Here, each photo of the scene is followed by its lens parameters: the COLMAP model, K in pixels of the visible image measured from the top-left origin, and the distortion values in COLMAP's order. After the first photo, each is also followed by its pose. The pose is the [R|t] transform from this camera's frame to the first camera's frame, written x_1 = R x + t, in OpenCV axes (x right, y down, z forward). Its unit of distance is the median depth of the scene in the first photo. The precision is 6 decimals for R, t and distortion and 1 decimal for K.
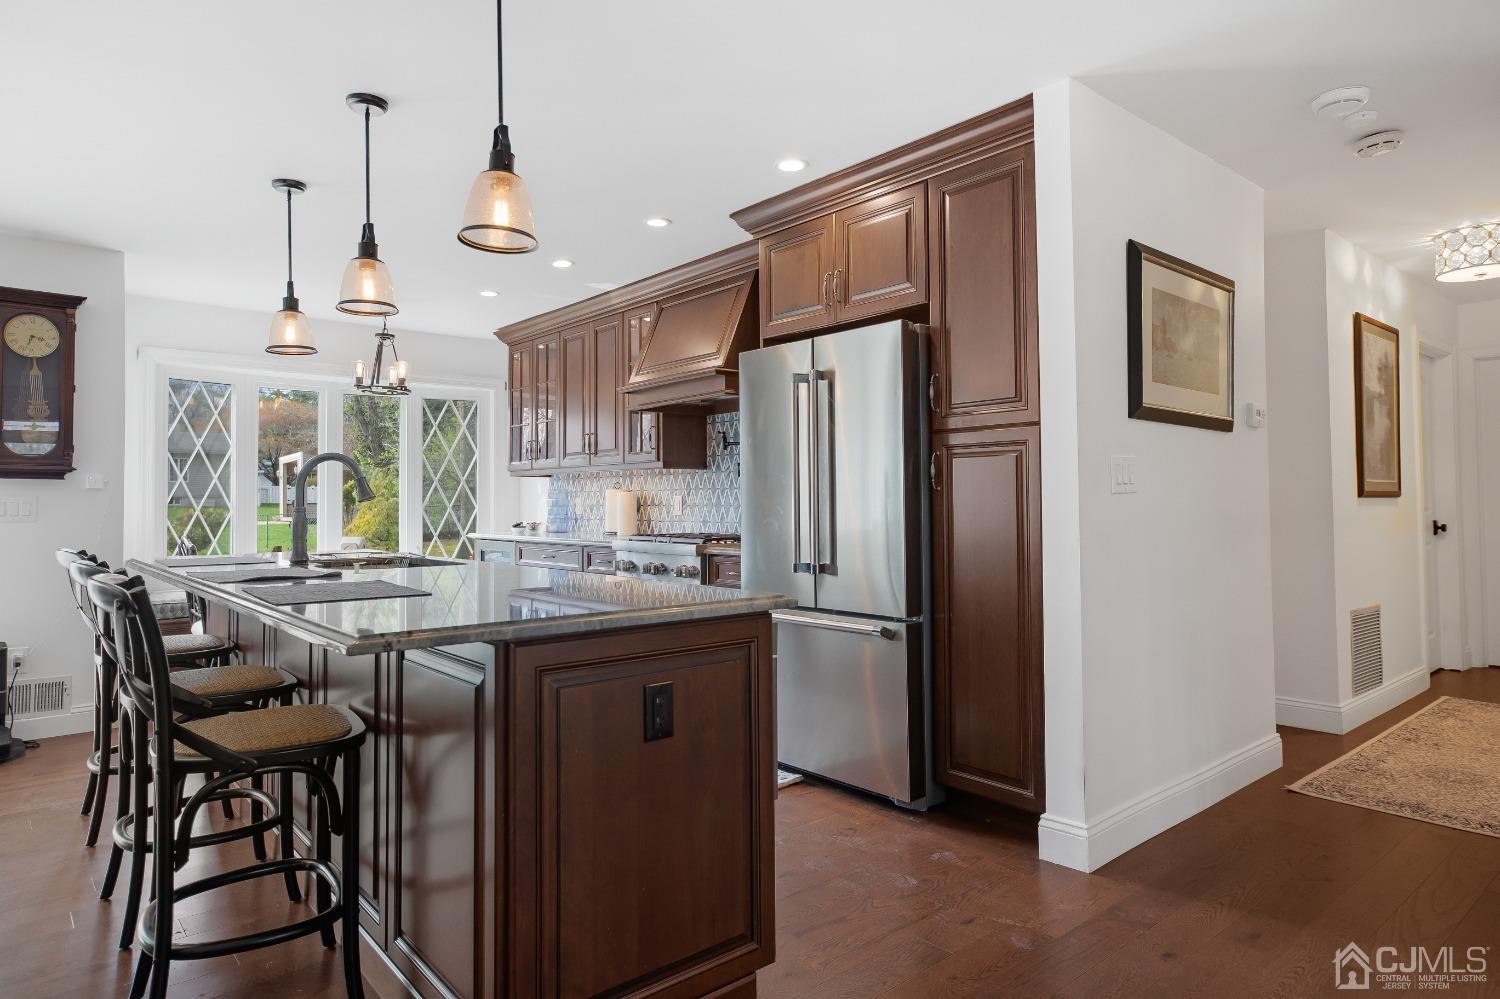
lens RADIAL K [[886.3, 0, 753.4], [0, 886.3, 477.9], [0, 0, 1]] dist [0.007580, 0.005067]
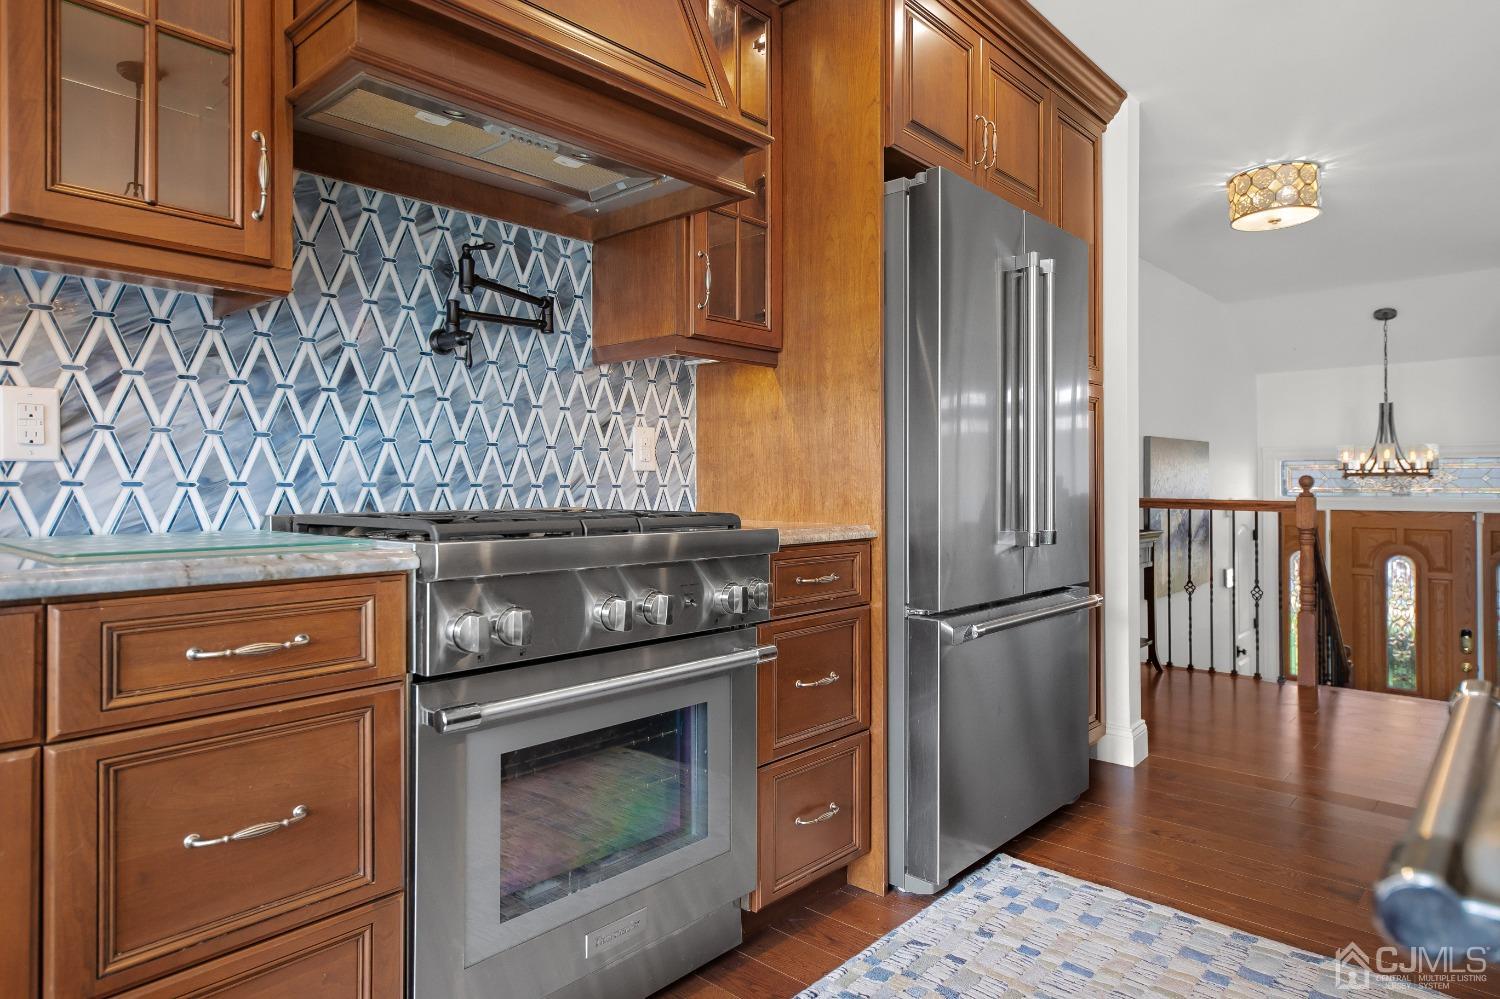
lens RADIAL K [[886.3, 0, 753.4], [0, 886.3, 477.9], [0, 0, 1]] dist [0.007580, 0.005067]
pose [[-0.124751, 0.016565, 0.992050, -0.404479], [-0.028542, 0.999387, -0.020276, 0.049820], [-0.991777, -0.030844, -0.124202, 0.879485]]
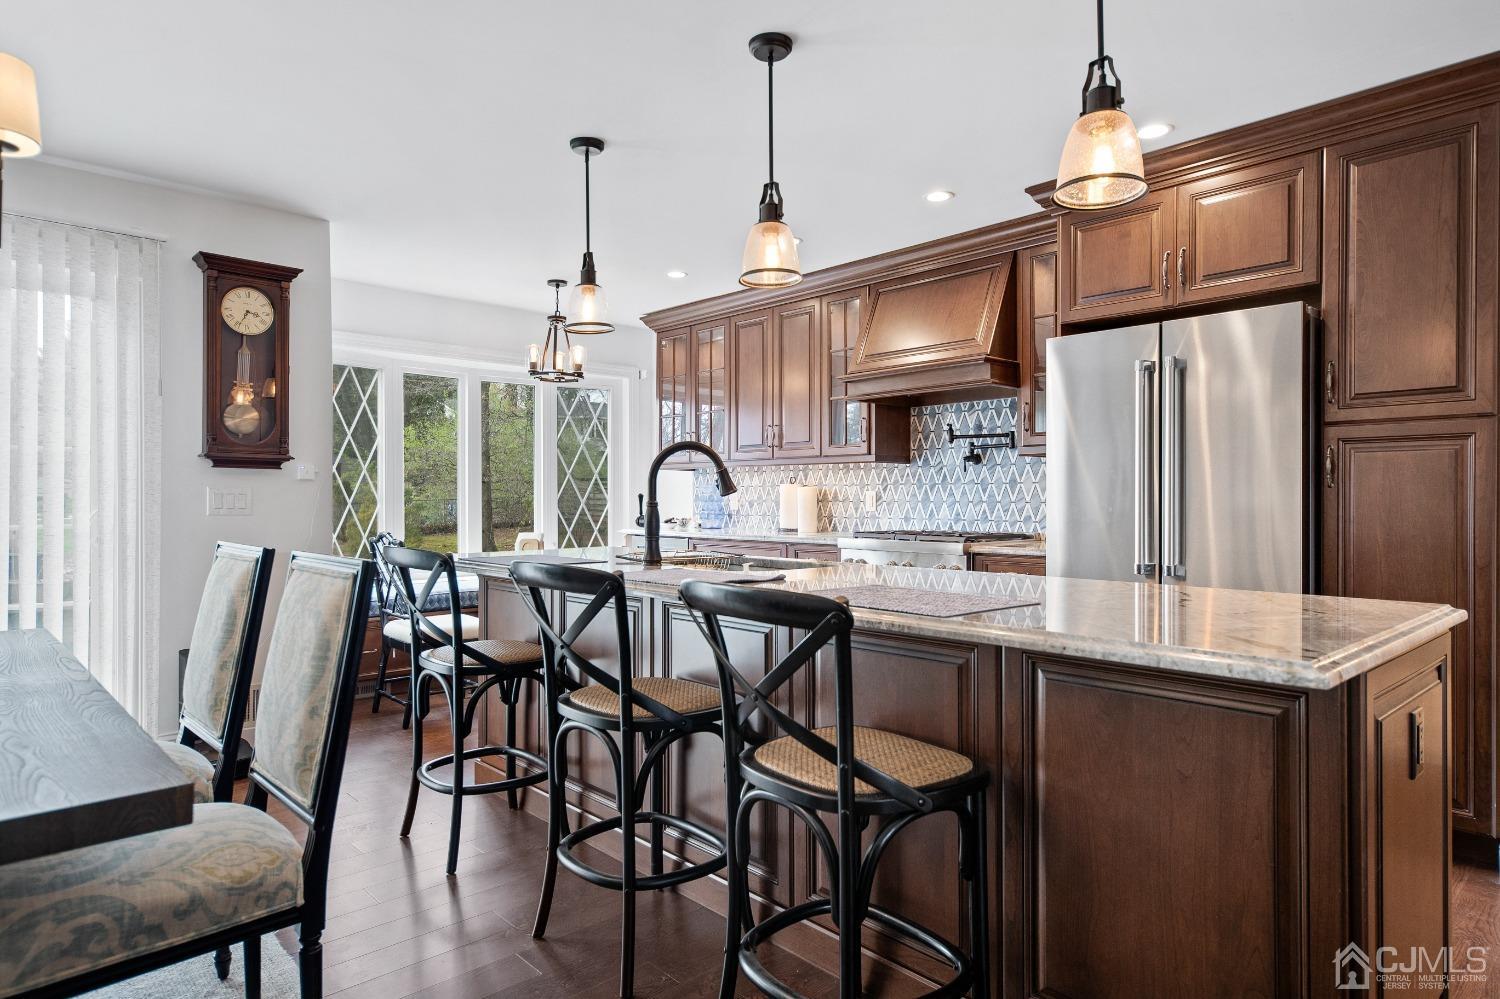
lens RADIAL K [[880.5, 0, 746.3], [0, 880.5, 503.1], [0, 0, 1]] dist [0.014492, 0.000620]
pose [[0.999423, 0.006260, 0.033370, -0.269088], [-0.007378, 0.999411, 0.033501, 0.002367], [-0.033141, -0.033728, 0.998881, 0.060707]]
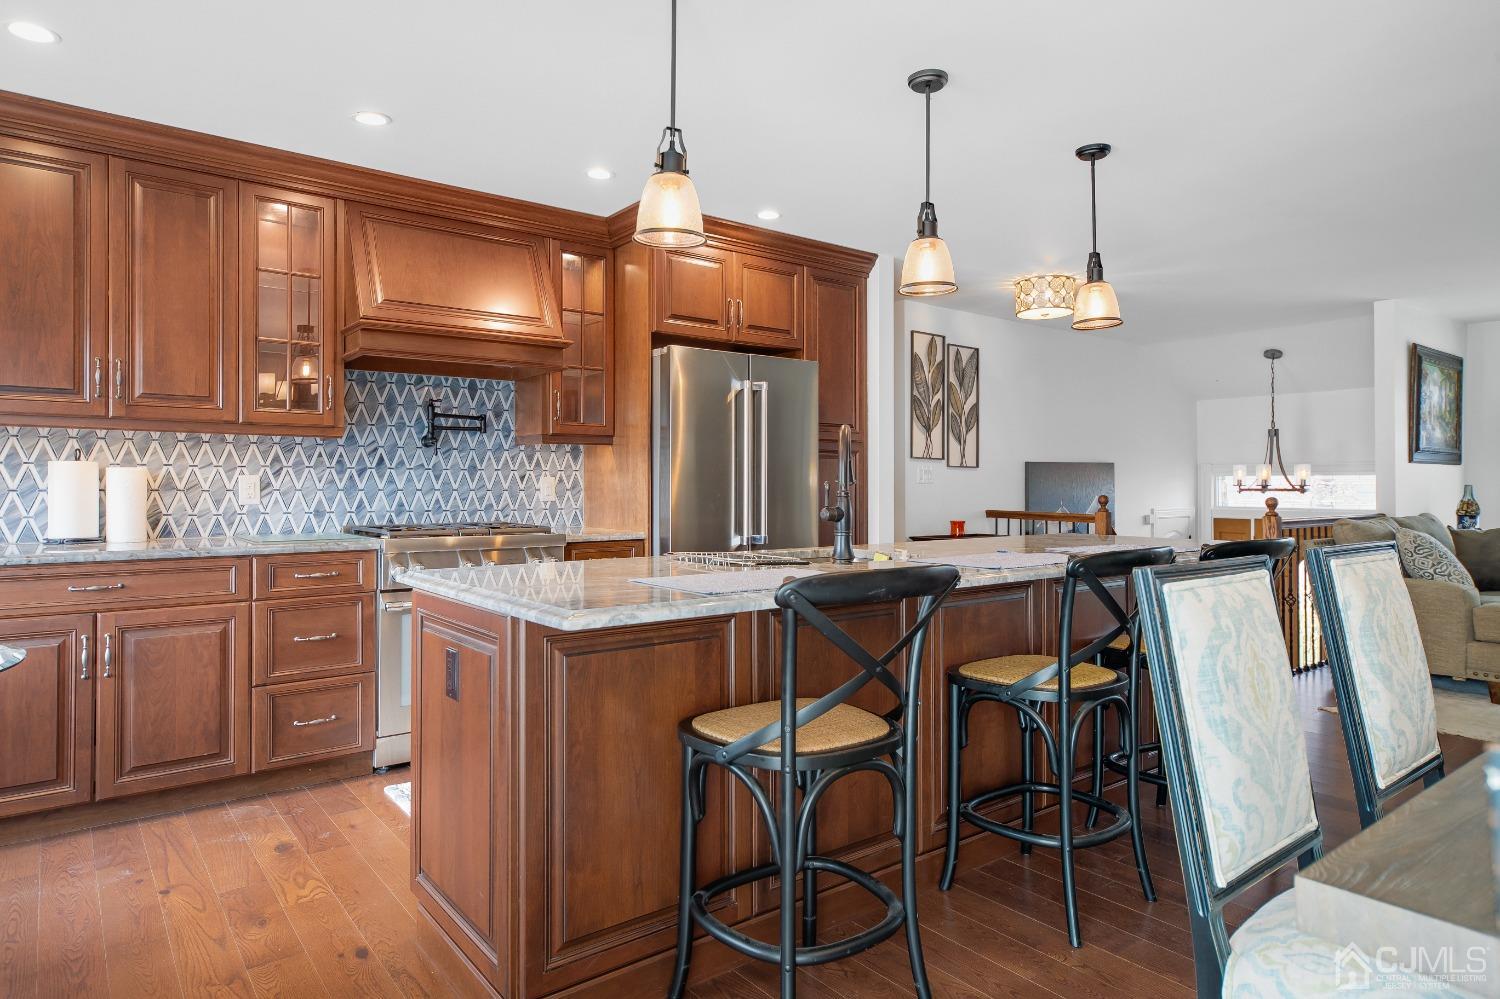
lens RADIAL K [[886.3, 0, 753.4], [0, 886.3, 477.9], [0, 0, 1]] dist [0.007580, 0.005067]
pose [[0.050254, 0.014663, 0.998629, -0.789250], [-0.030312, 0.999454, -0.013150, 0.020687], [-0.998276, -0.029609, 0.050671, 0.631721]]
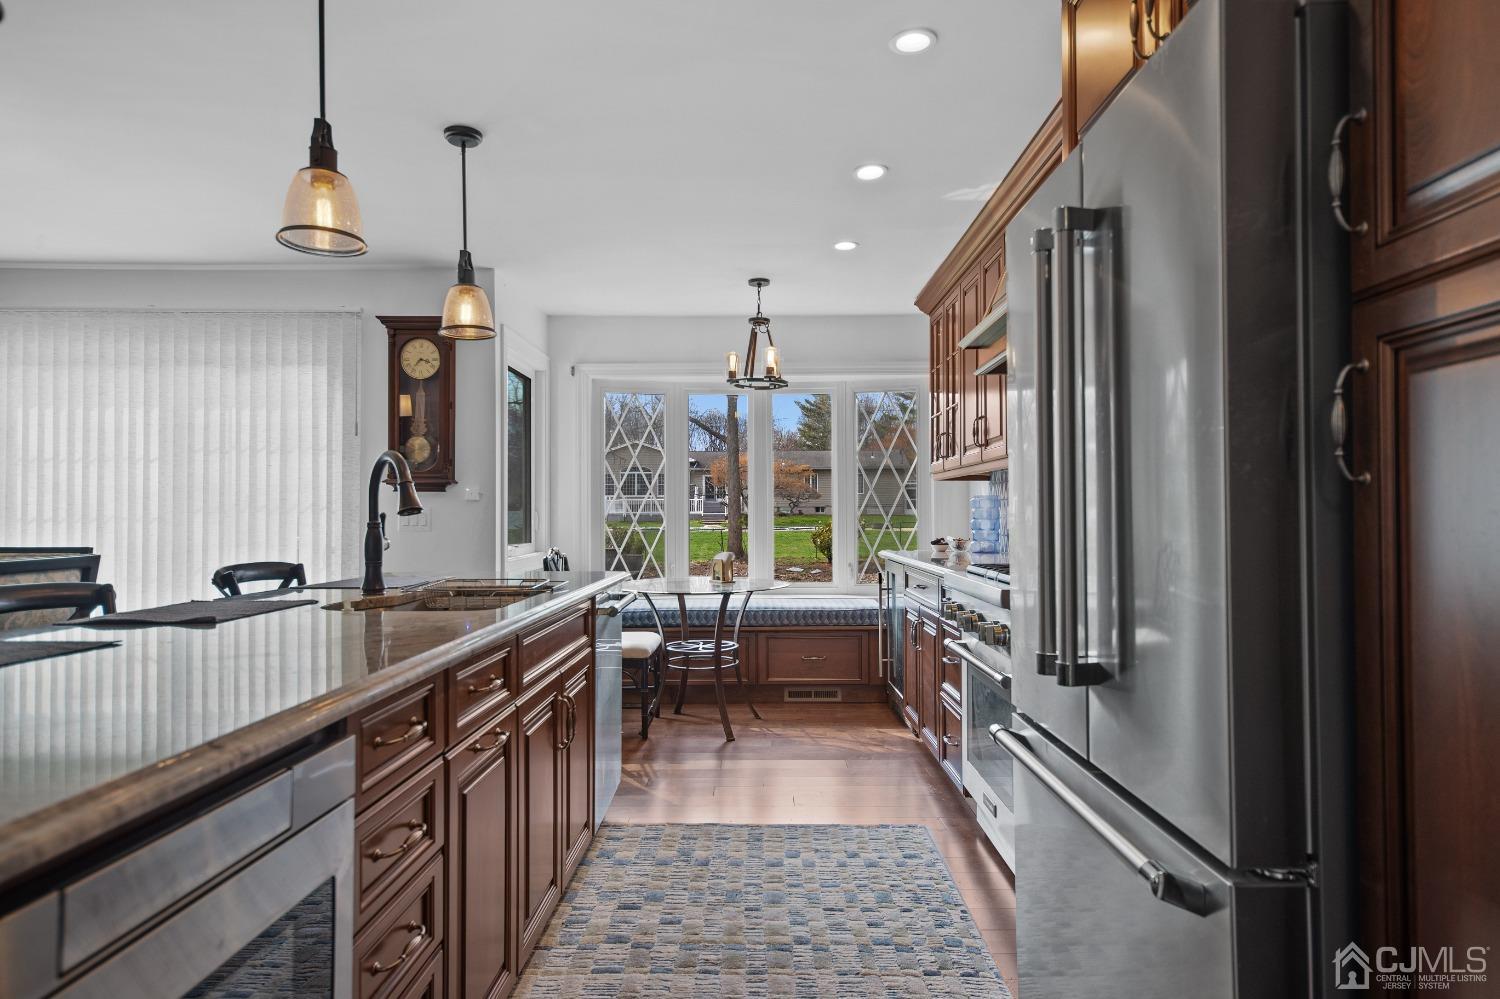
lens RADIAL K [[872.9, 0, 753.2], [0, 872.9, 503.3], [0, 0, 1]] dist [0.008266, 0.001479]
pose [[0.750065, -0.005496, -0.661341, 0.156797], [0.018118, 0.999761, 0.012241, 0.008156], [0.661116, -0.021164, 0.749985, 0.386912]]
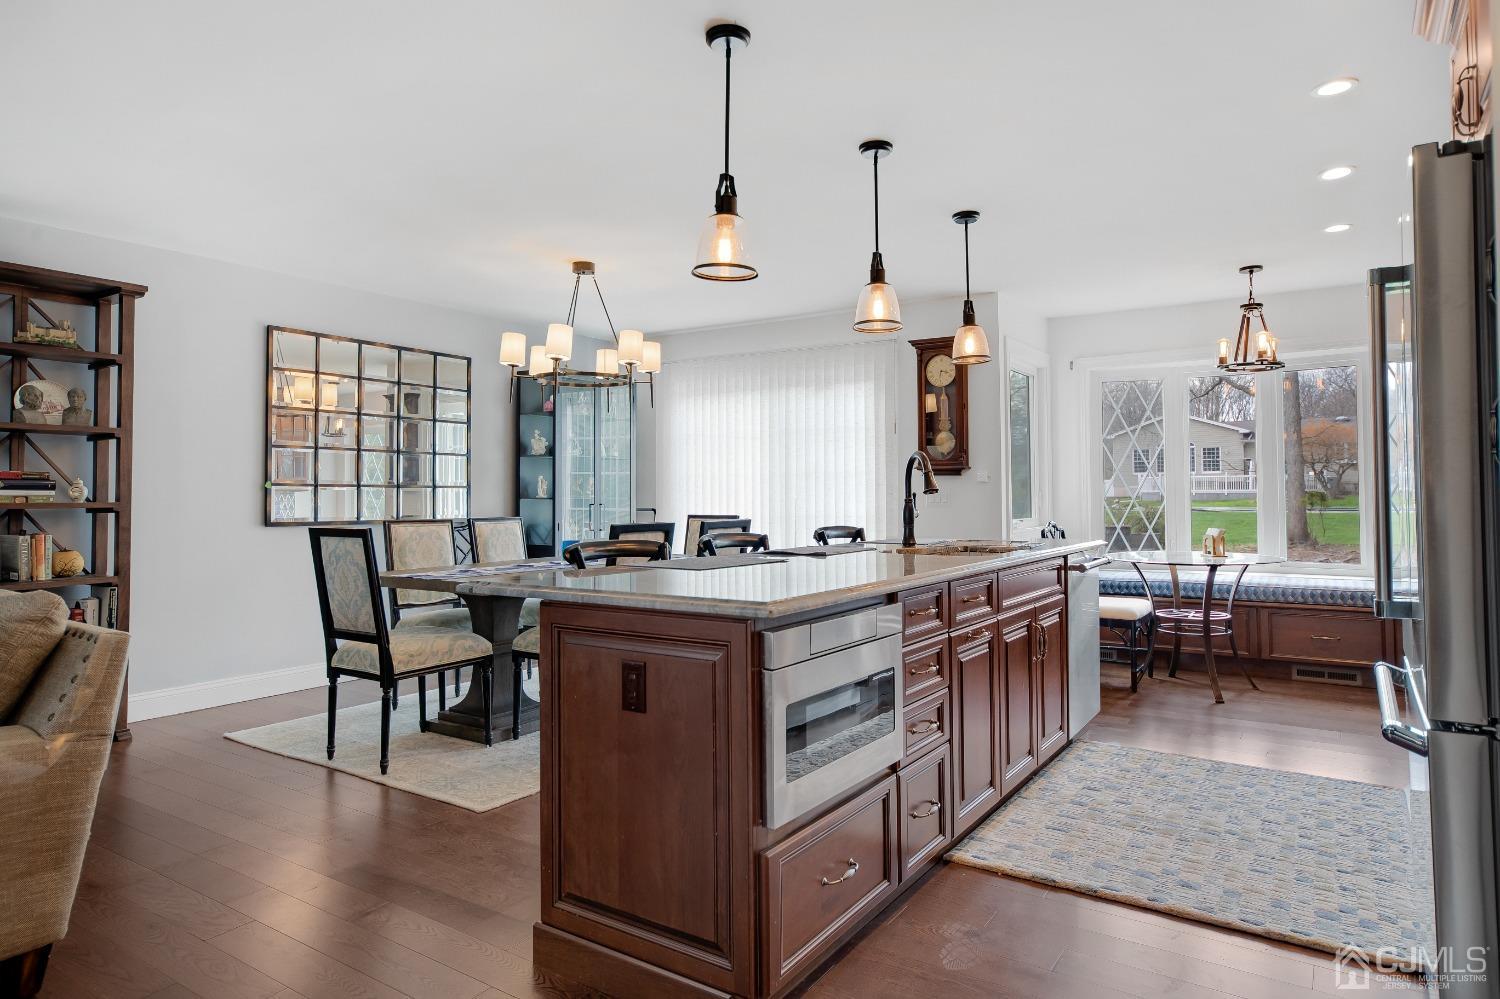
lens RADIAL K [[886.3, 0, 753.4], [0, 886.3, 477.9], [0, 0, 1]] dist [0.007580, 0.005067]
pose [[0.263399, -0.016193, -0.964551, 0.348861], [0.032397, 0.999444, -0.007932, 0.005279], [0.964143, -0.029160, 0.263777, 0.296100]]
